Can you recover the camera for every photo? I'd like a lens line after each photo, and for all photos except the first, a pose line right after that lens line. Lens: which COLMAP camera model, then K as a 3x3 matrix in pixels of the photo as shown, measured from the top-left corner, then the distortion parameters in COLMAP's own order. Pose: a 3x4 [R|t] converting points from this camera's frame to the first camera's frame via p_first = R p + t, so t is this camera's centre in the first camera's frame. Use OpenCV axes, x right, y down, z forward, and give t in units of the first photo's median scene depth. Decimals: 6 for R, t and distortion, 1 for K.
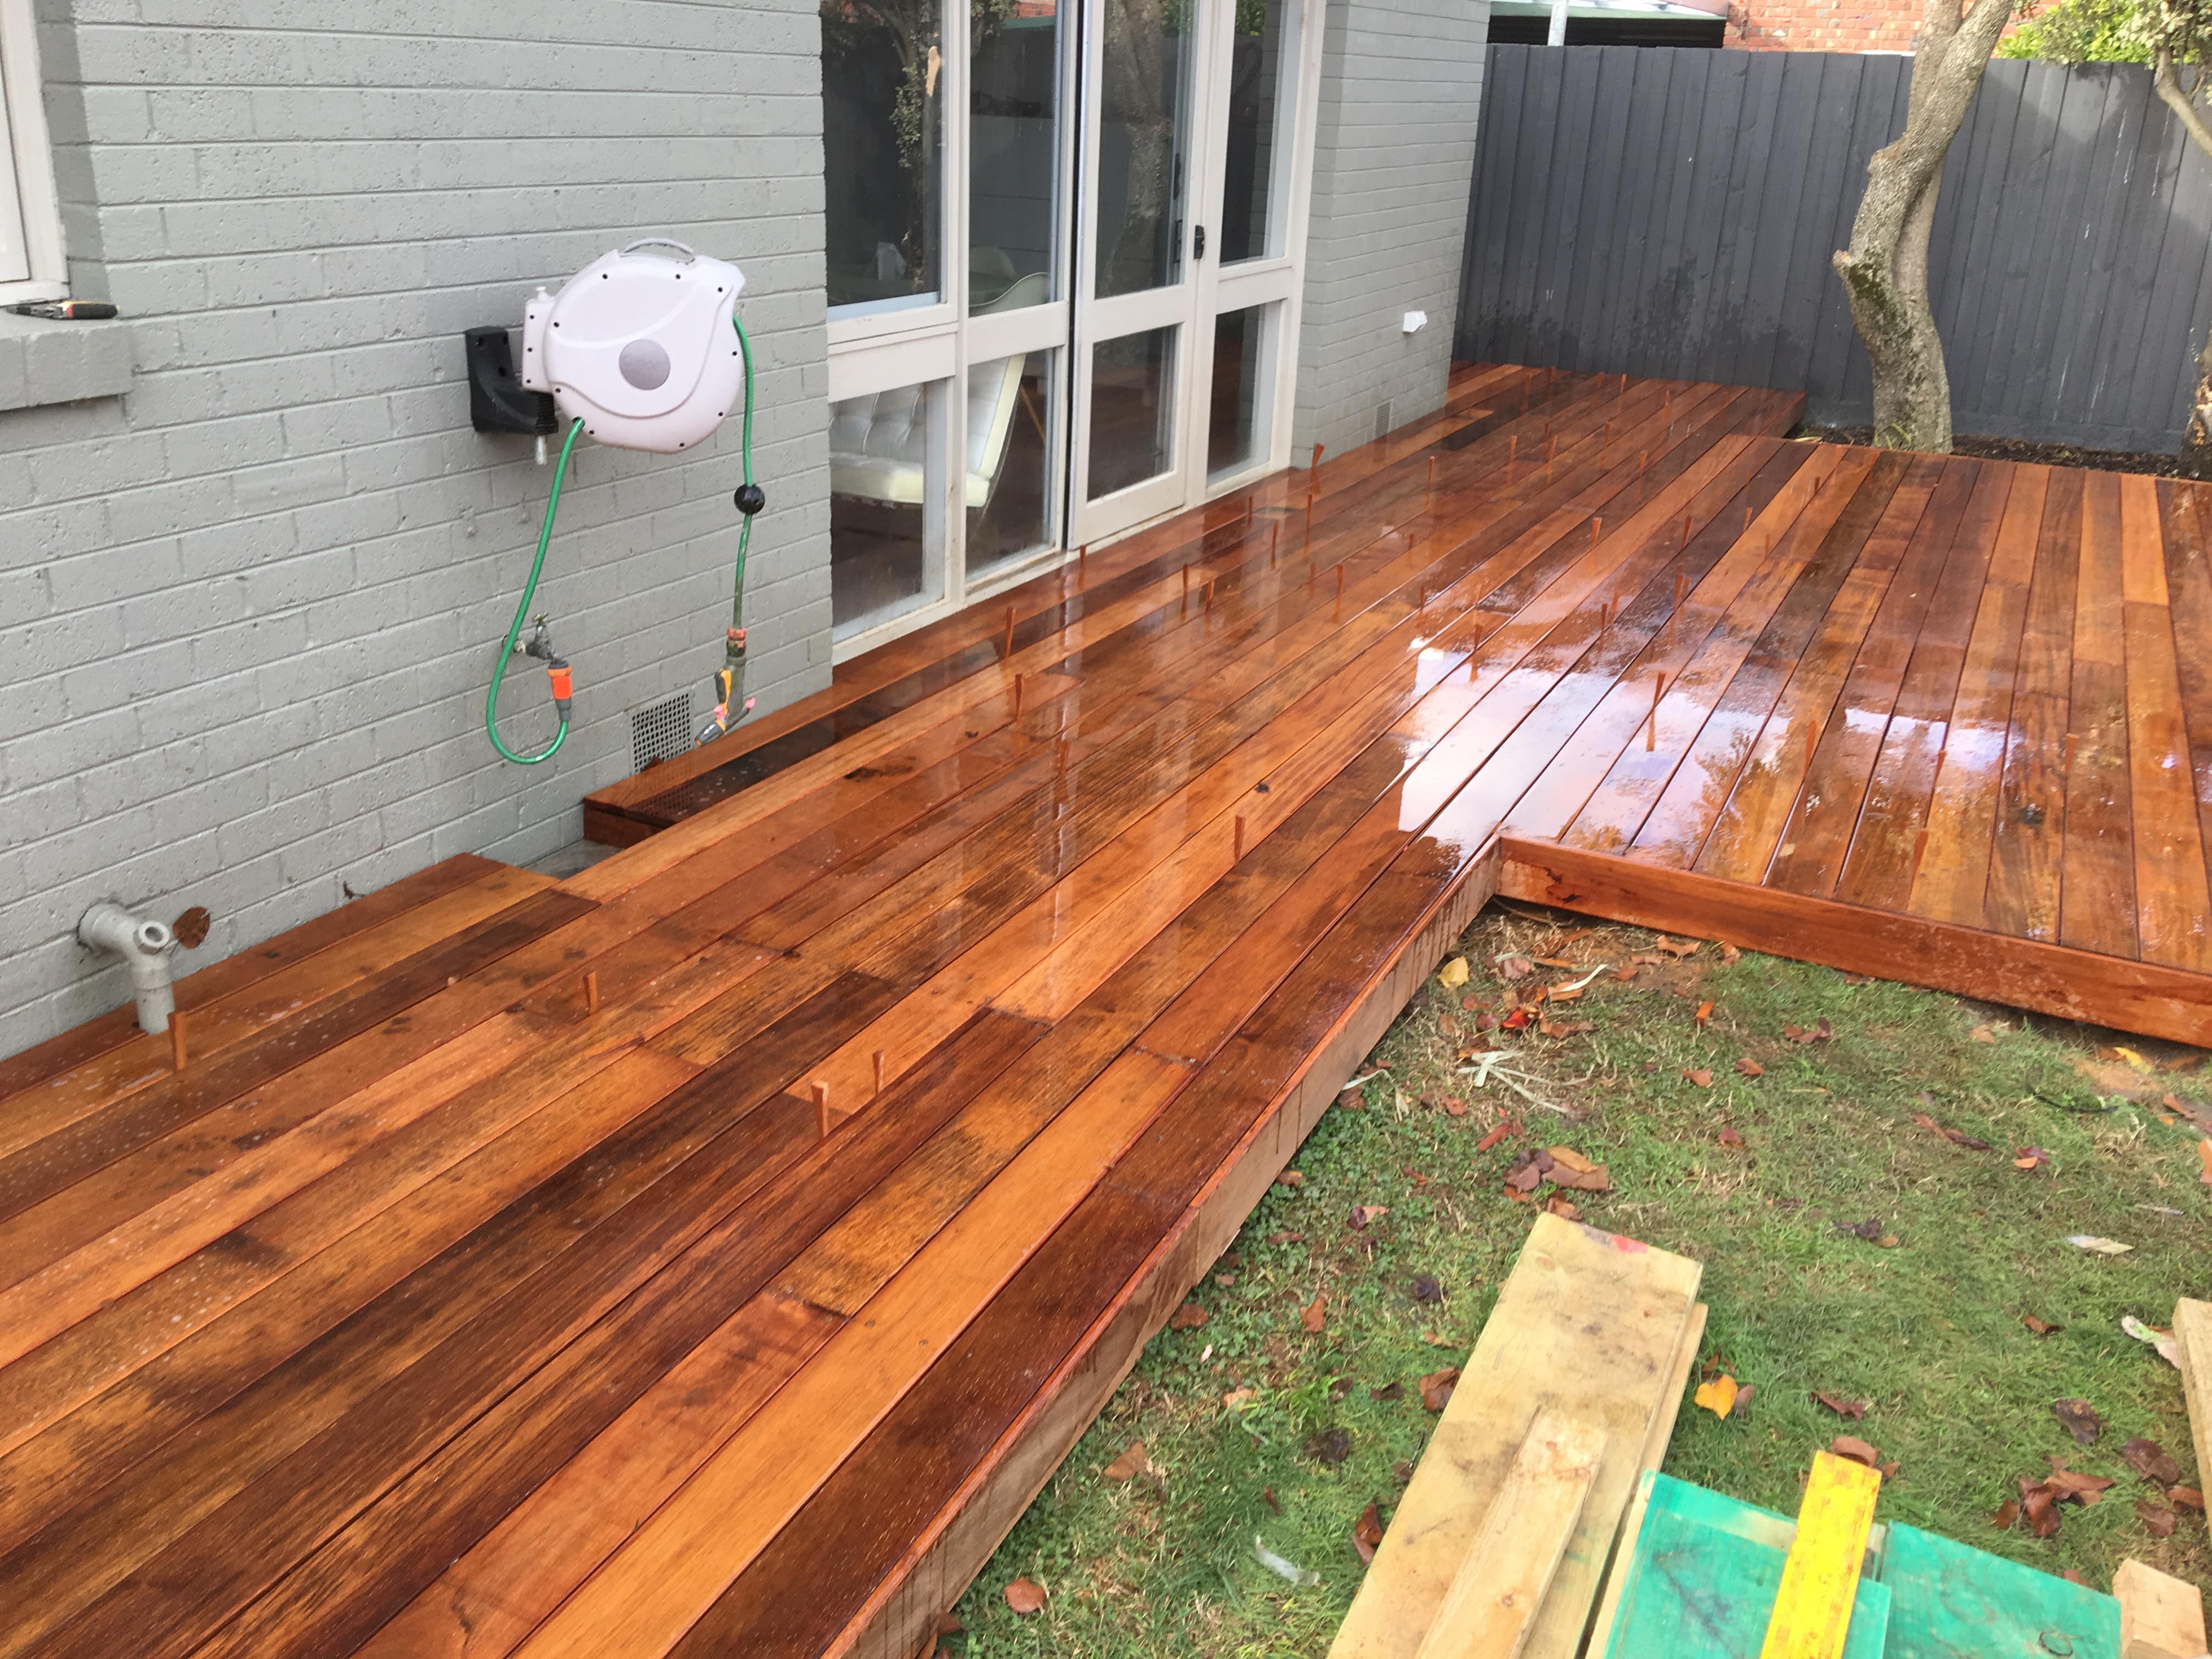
lens RADIAL K [[1848.7, 0, 1100.0], [0, 1848.7, 813.0], [0, 0, 1]] dist [0.121059, -0.172782]
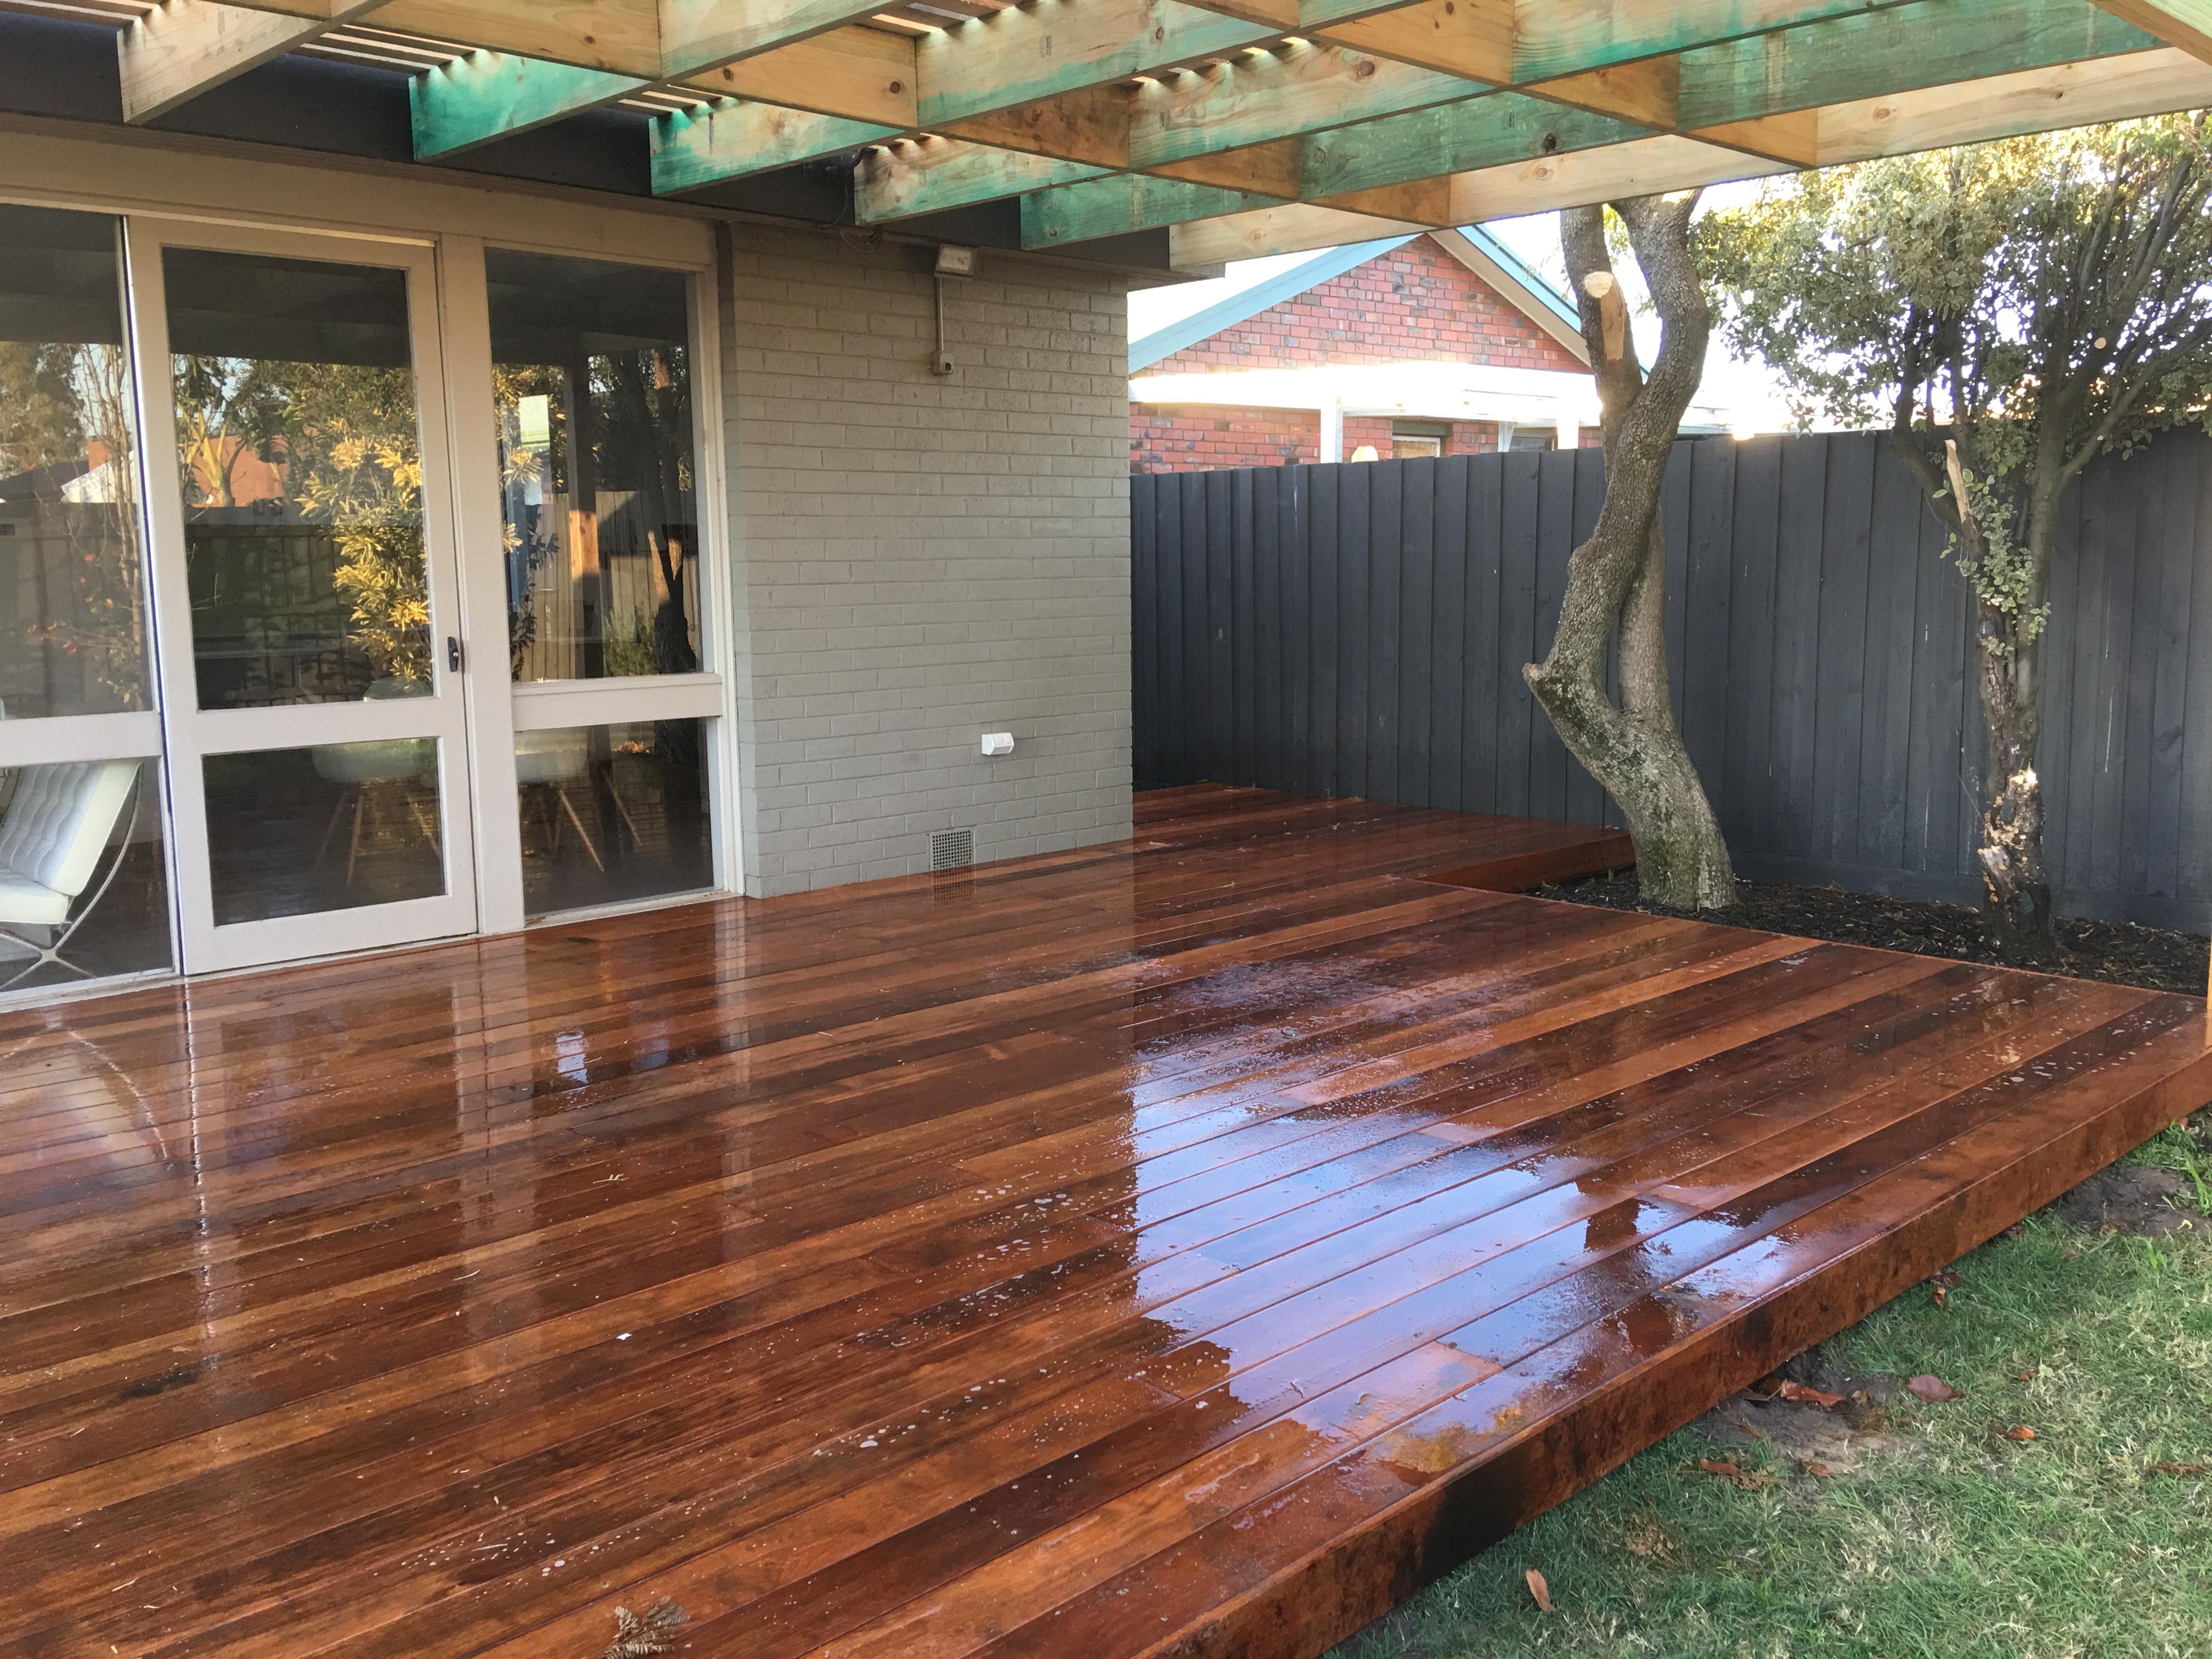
lens RADIAL K [[1848.7, 0, 1100.0], [0, 1848.7, 813.0], [0, 0, 1]] dist [0.121059, -0.172782]
pose [[0.935639, 0.004380, -0.352930, 0.928372], [-0.086754, 0.972102, -0.217924, -0.073289], [0.342130, 0.234517, 0.909917, 0.381384]]
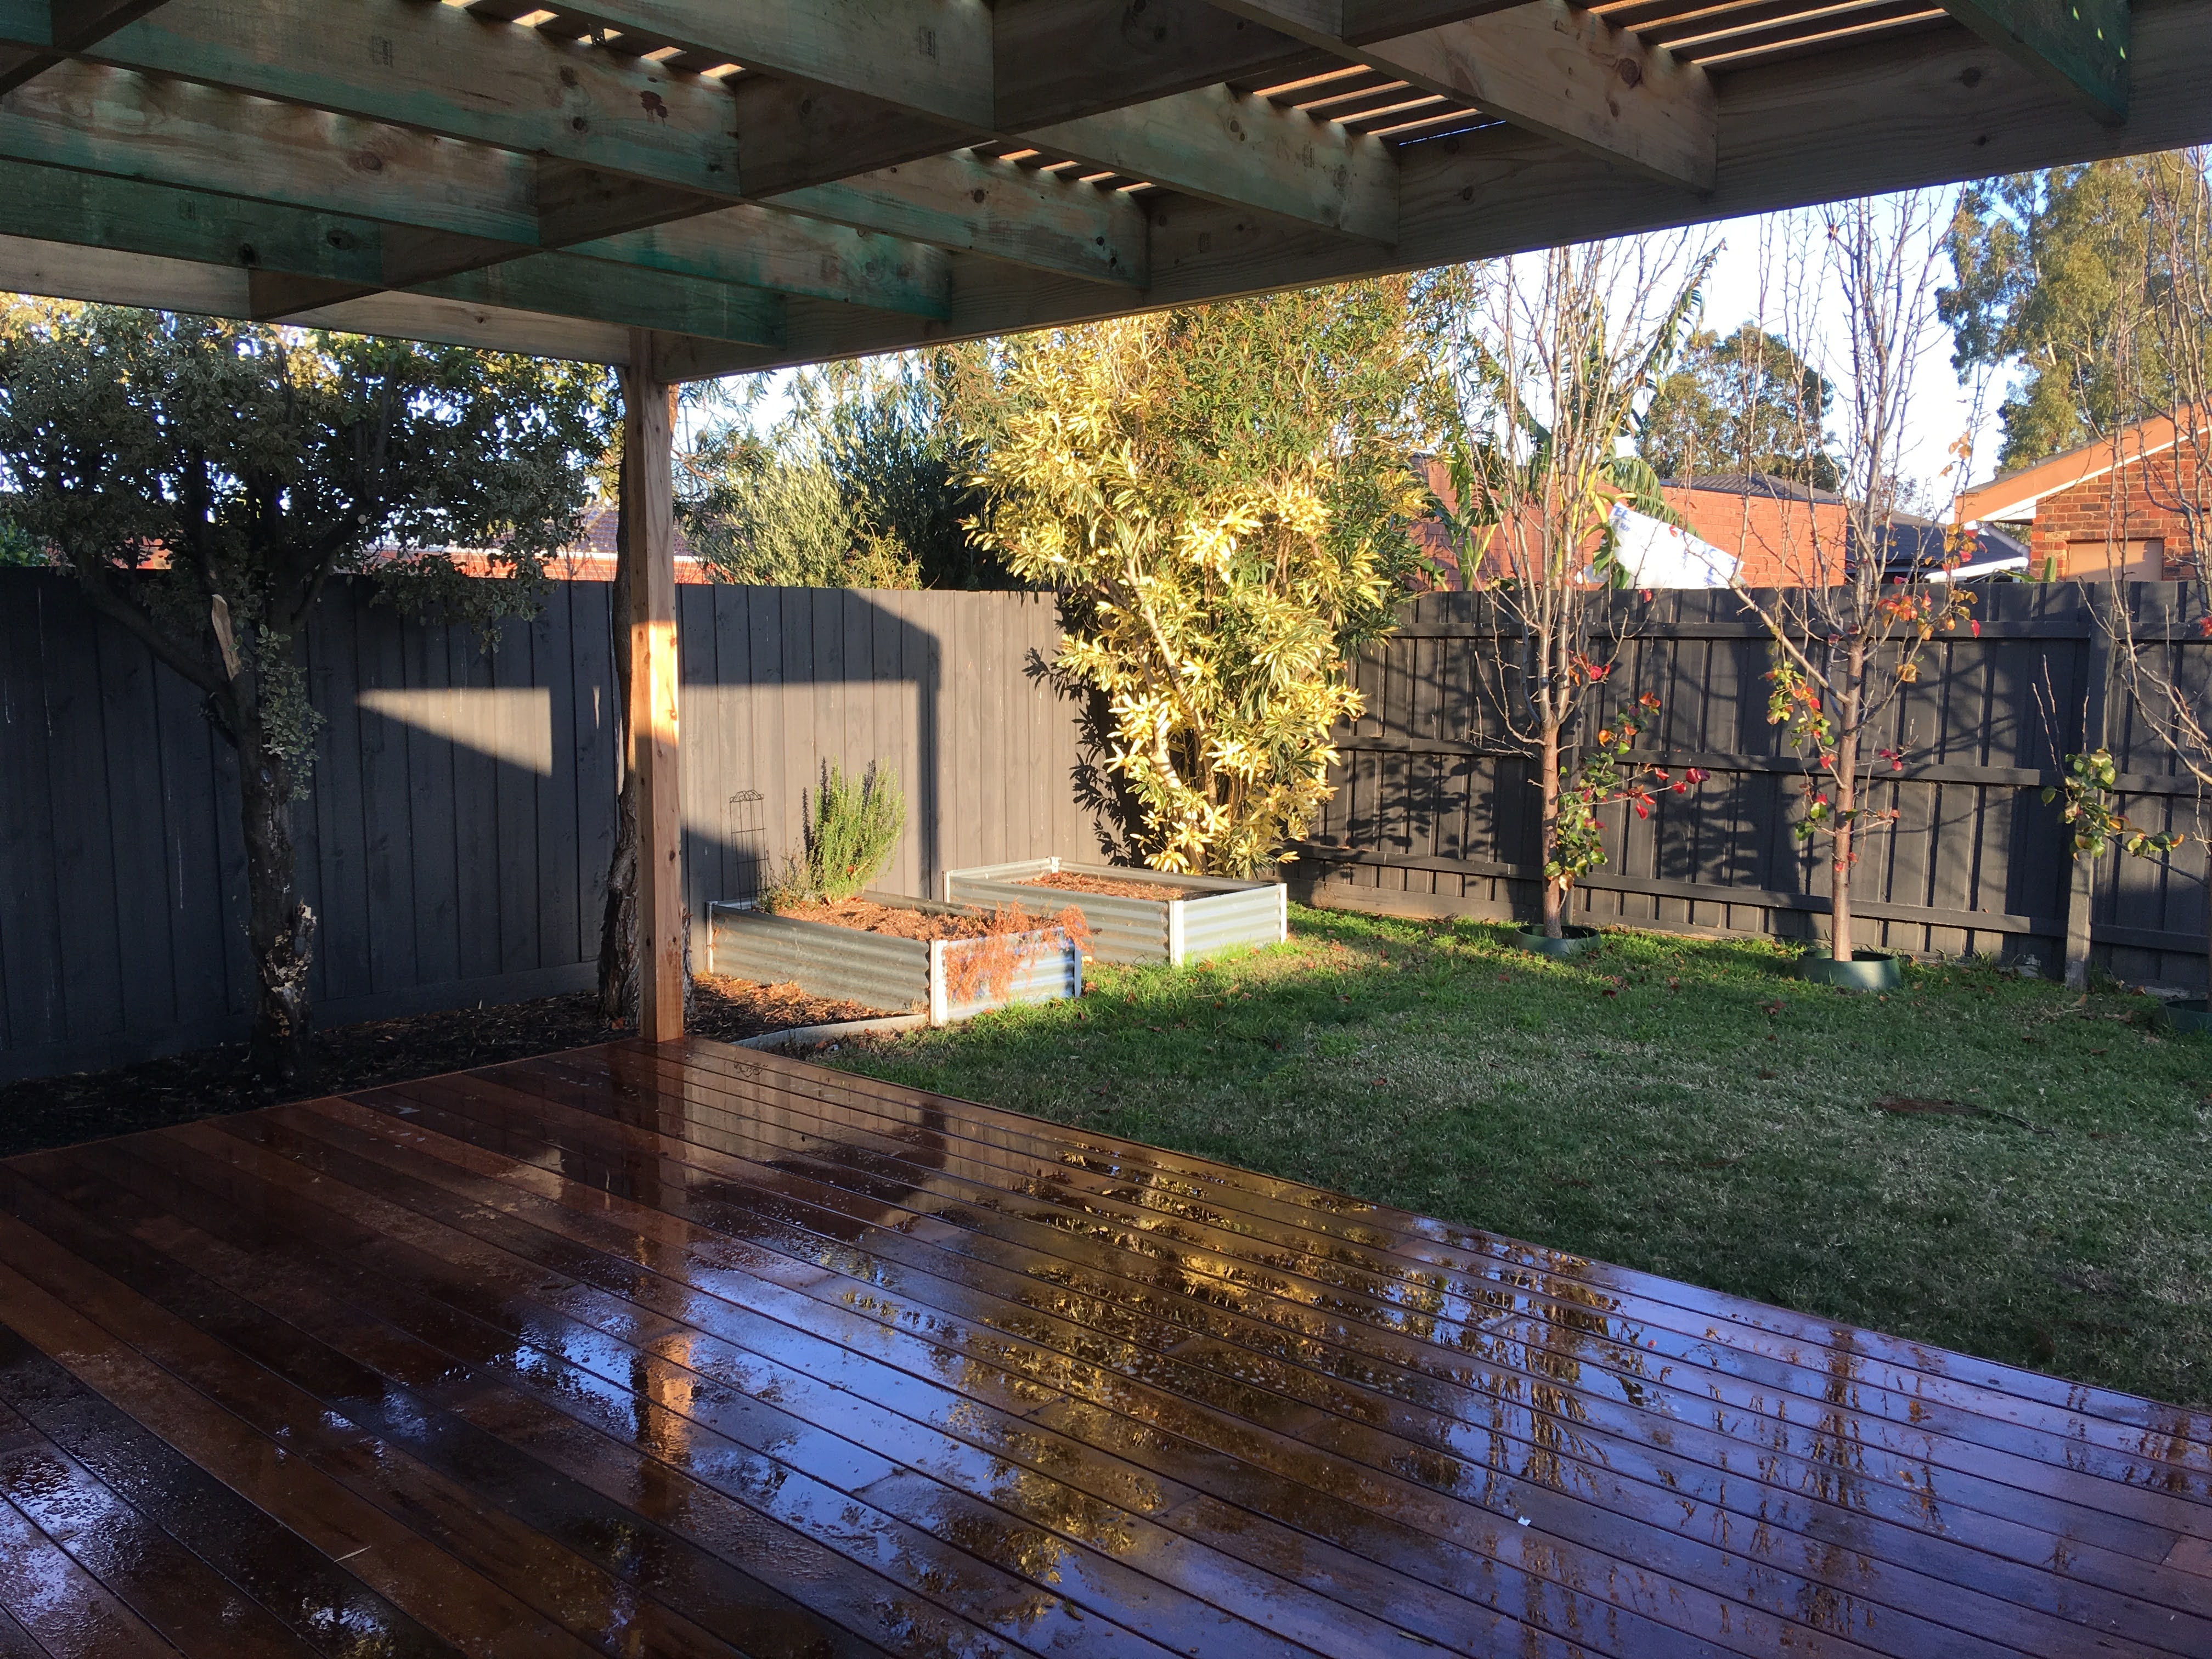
lens RADIAL K [[1848.7, 0, 1100.0], [0, 1848.7, 813.0], [0, 0, 1]] dist [0.121059, -0.172782]
pose [[0.280912, -0.135609, 0.950105, -0.062883], [0.363994, 0.931058, 0.025270, -0.321679], [-0.888030, 0.338733, 0.310906, 0.791849]]
